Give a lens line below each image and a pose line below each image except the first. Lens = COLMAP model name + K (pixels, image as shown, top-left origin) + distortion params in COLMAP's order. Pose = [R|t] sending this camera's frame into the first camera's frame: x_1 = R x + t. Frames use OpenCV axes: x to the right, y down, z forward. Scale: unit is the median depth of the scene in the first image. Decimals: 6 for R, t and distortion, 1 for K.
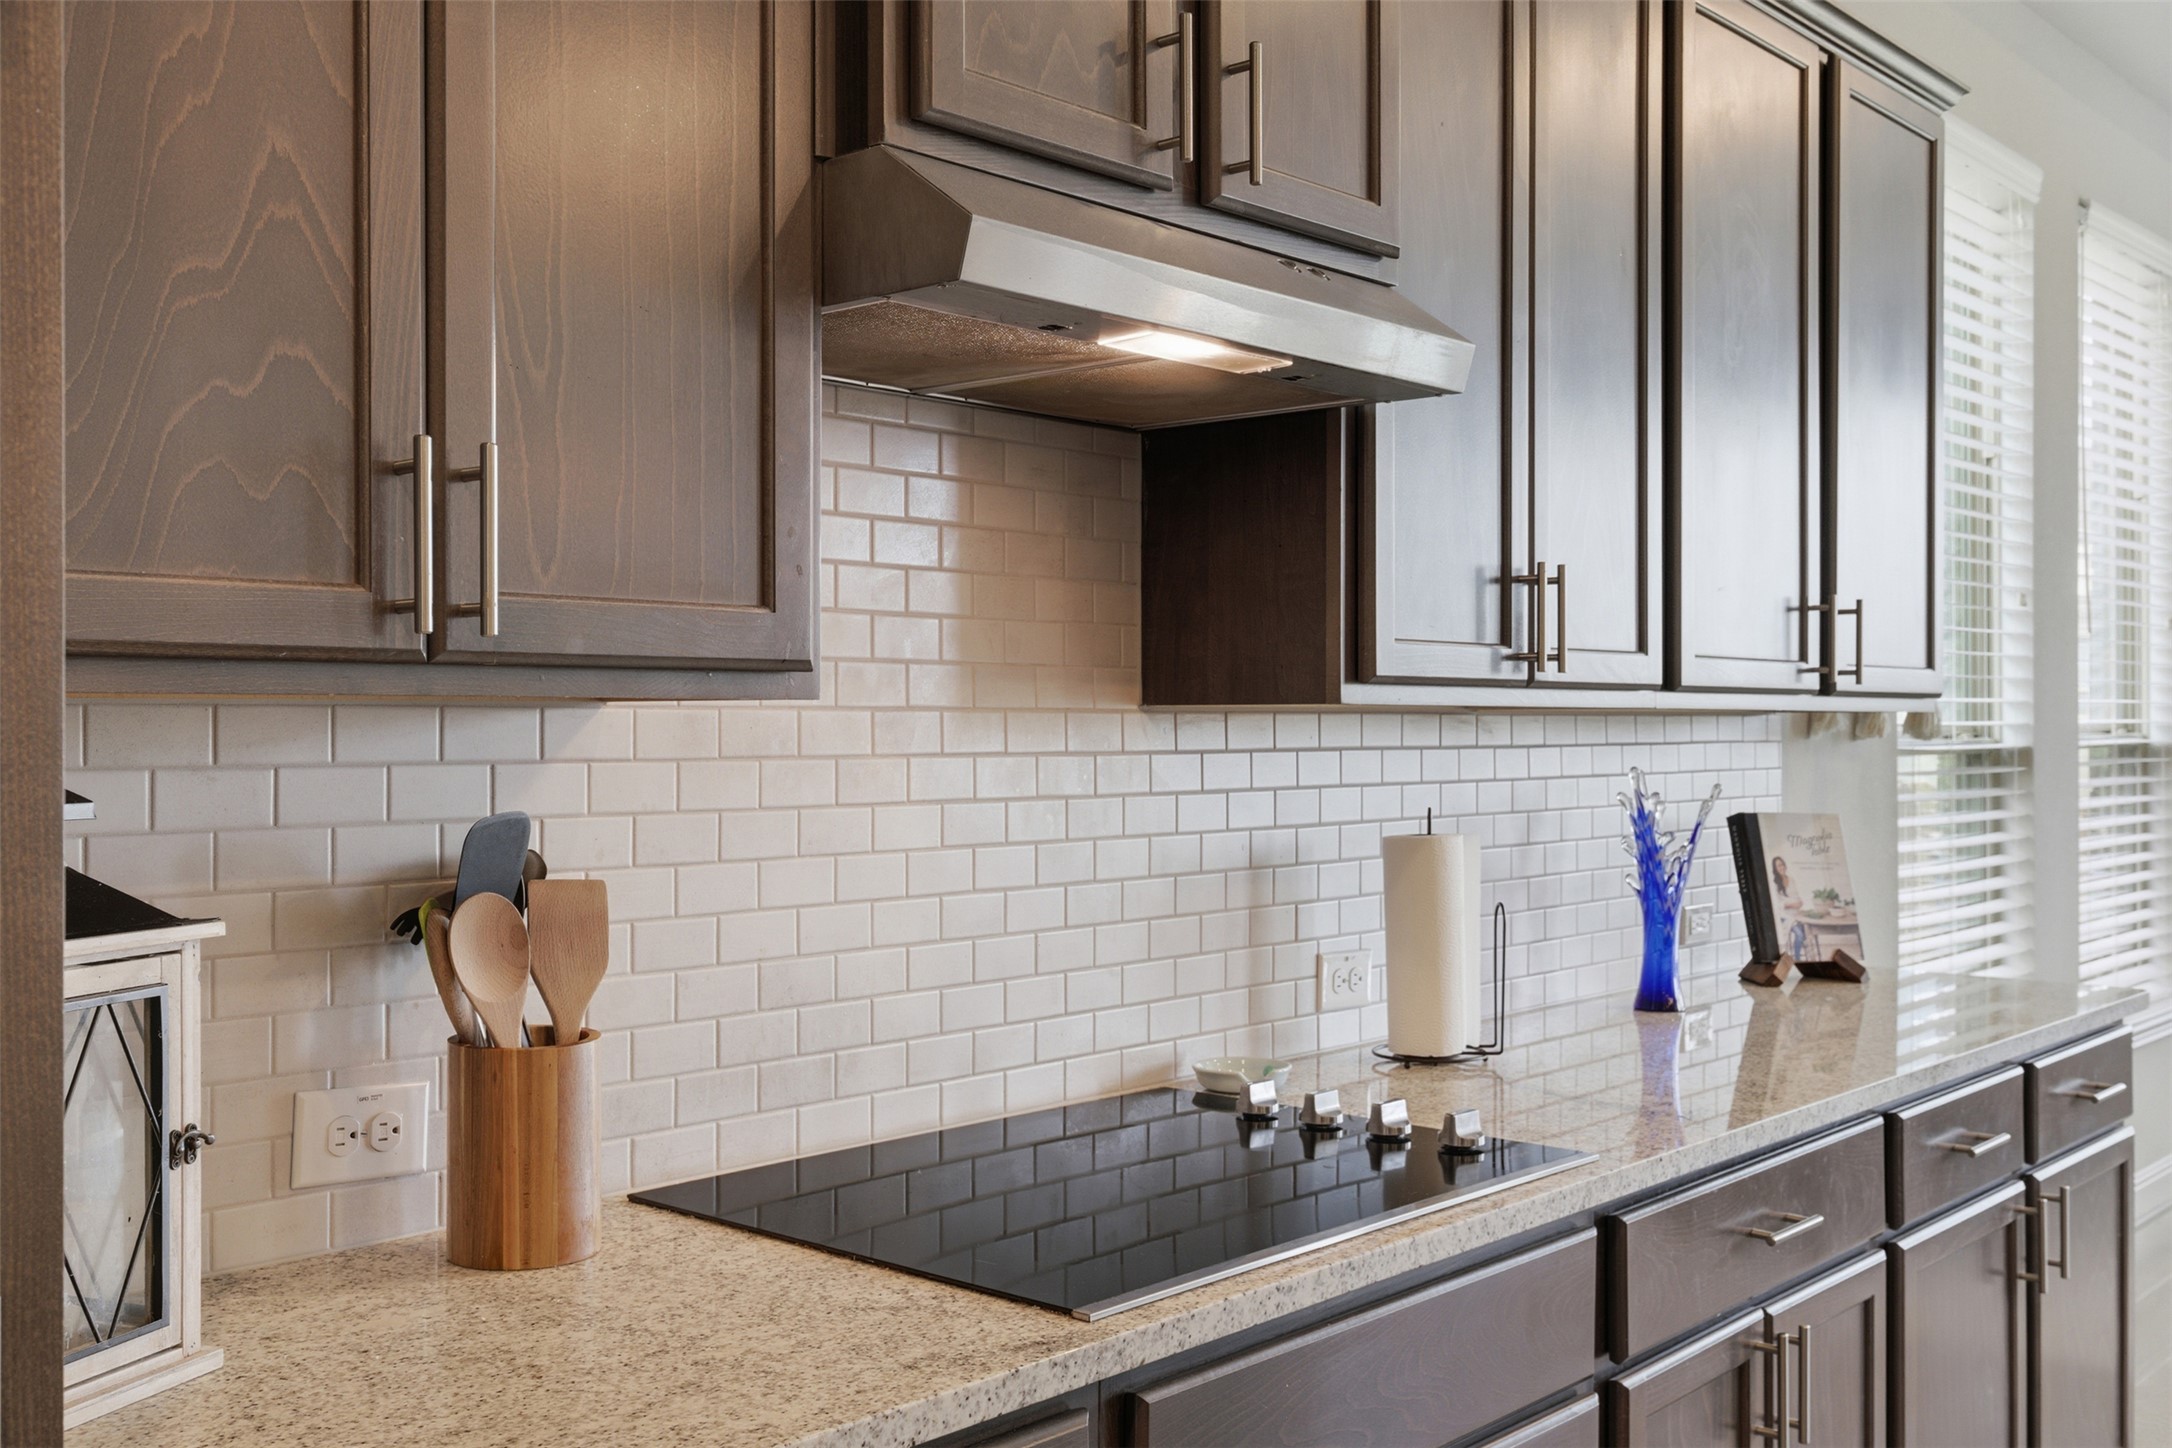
lens RADIAL K [[2065.8, 0, 1086.0], [0, 2065.8, 724.0], [0, 0, 1]] dist [0.002276, 0.003096]
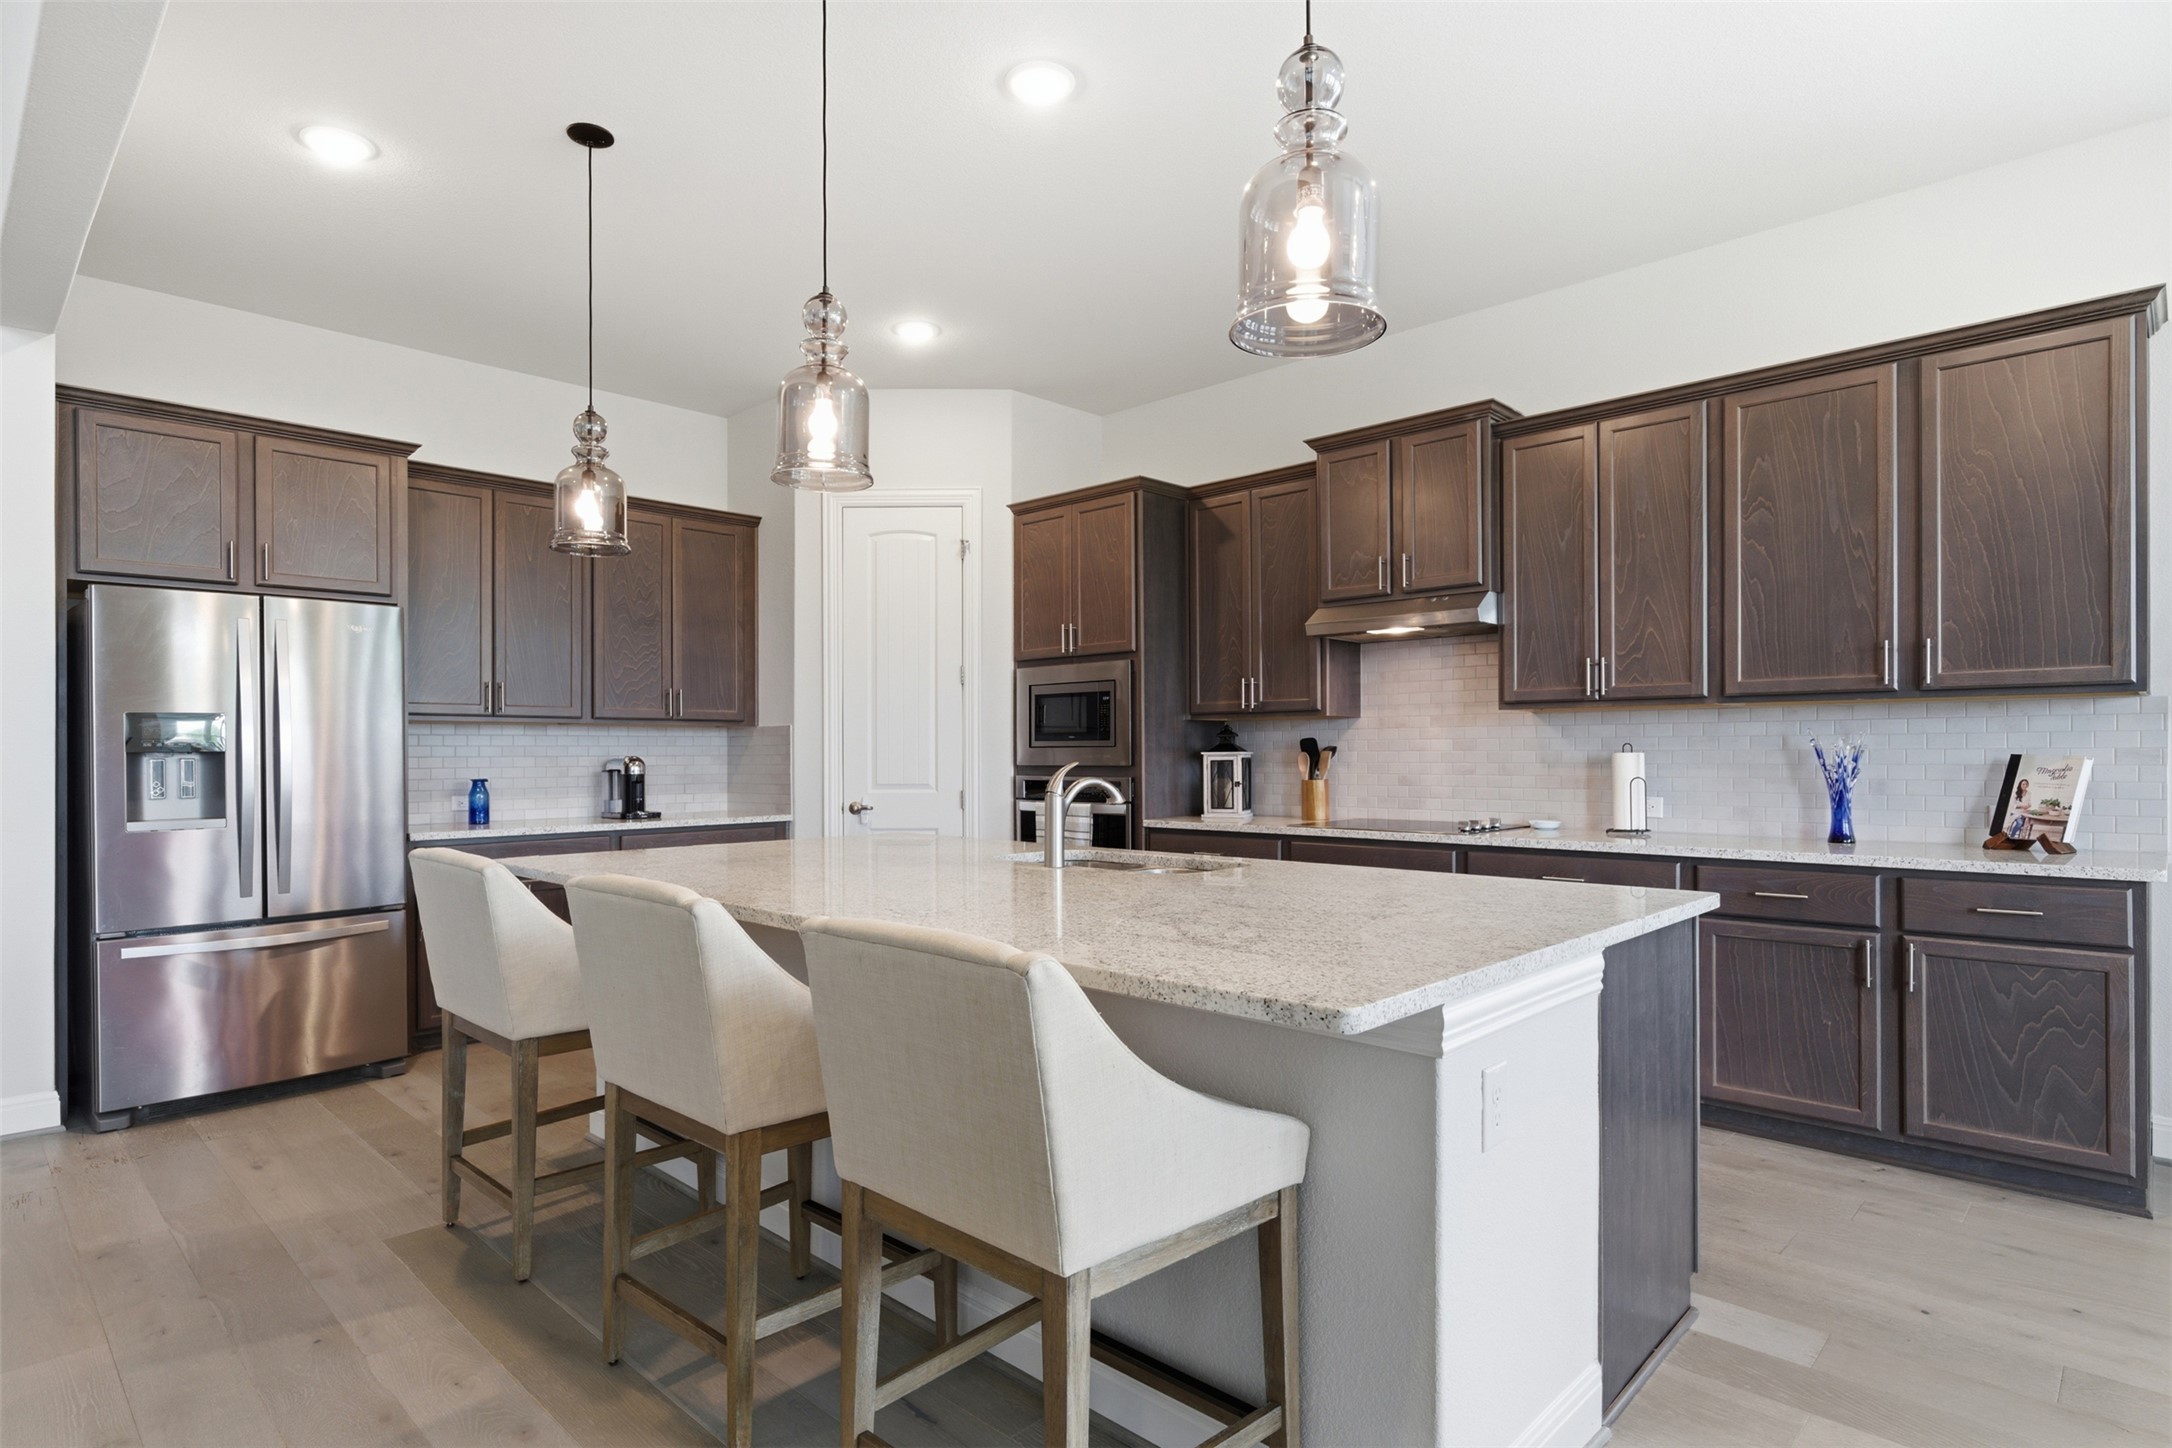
lens RADIAL K [[1146.5, 0, 1079.8], [0, 1146.5, 747.2], [0, 0, 1]] dist [-0.002102, -0.000291]
pose [[-0.039279, -0.004001, -0.999220, 2.720113], [0.005937, 0.999973, -0.004238, 0.076691], [0.999211, -0.006099, -0.039254, 0.513264]]
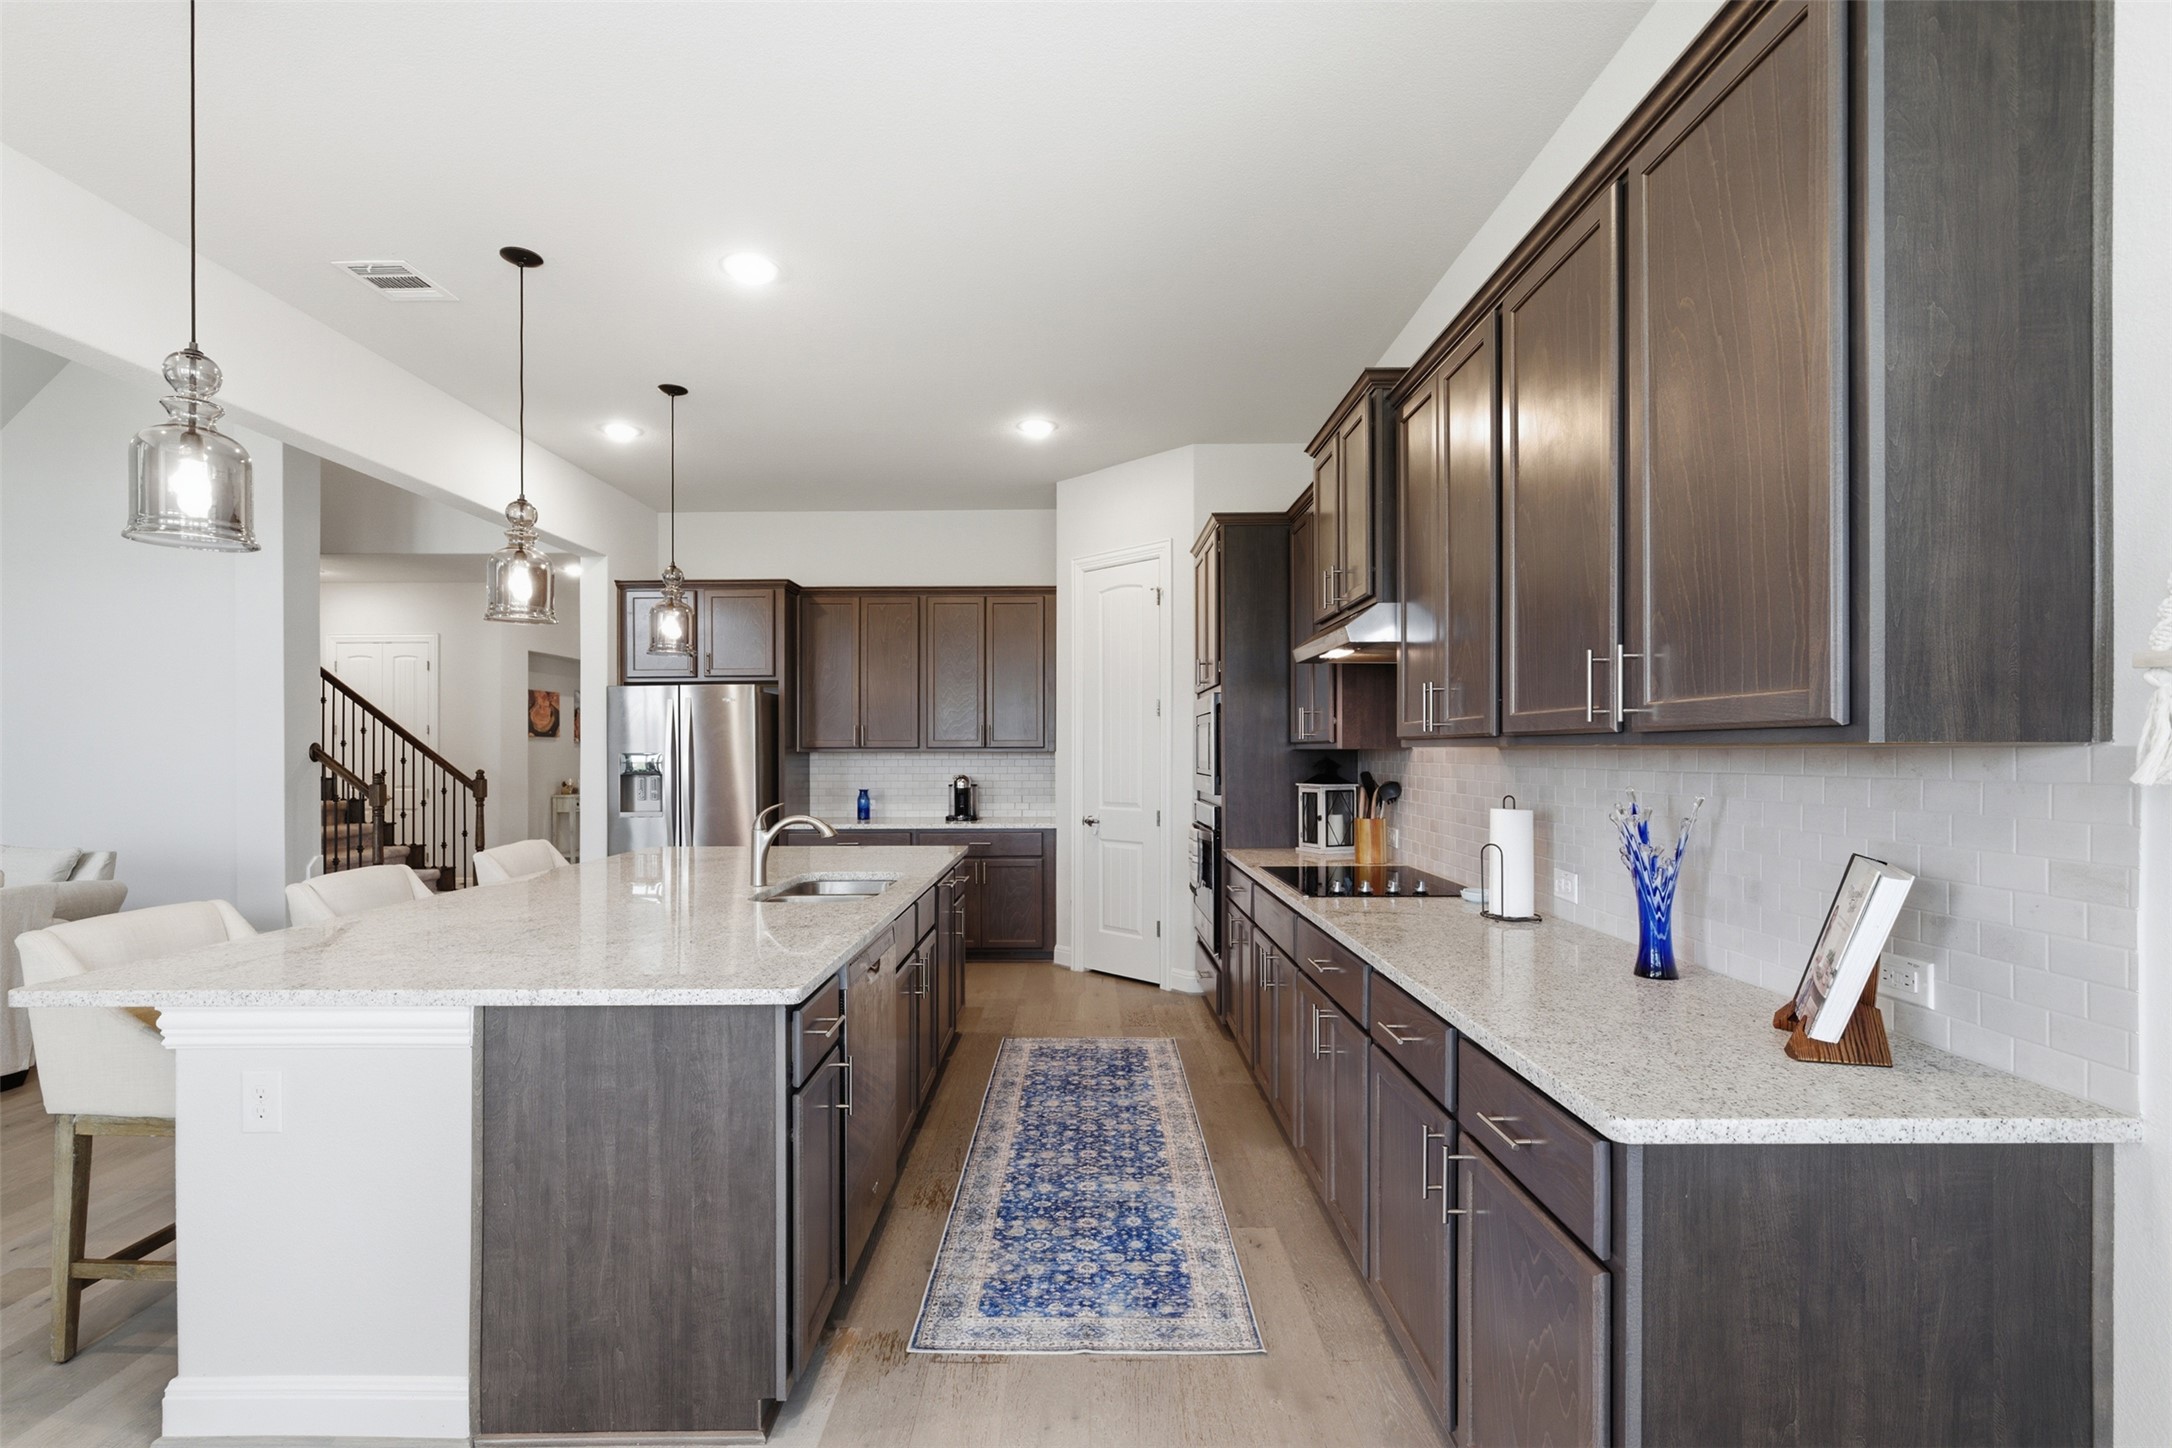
lens RADIAL K [[991.7, 0, 1078.7], [0, 991.7, 745.1], [0, 0, 1]] dist [0.001084, 0.000602]
pose [[-0.747322, -0.001437, -0.664461, 1.739143], [0.004323, 0.999966, -0.007025, -0.006017], [0.664448, -0.008122, -0.747290, 2.322649]]
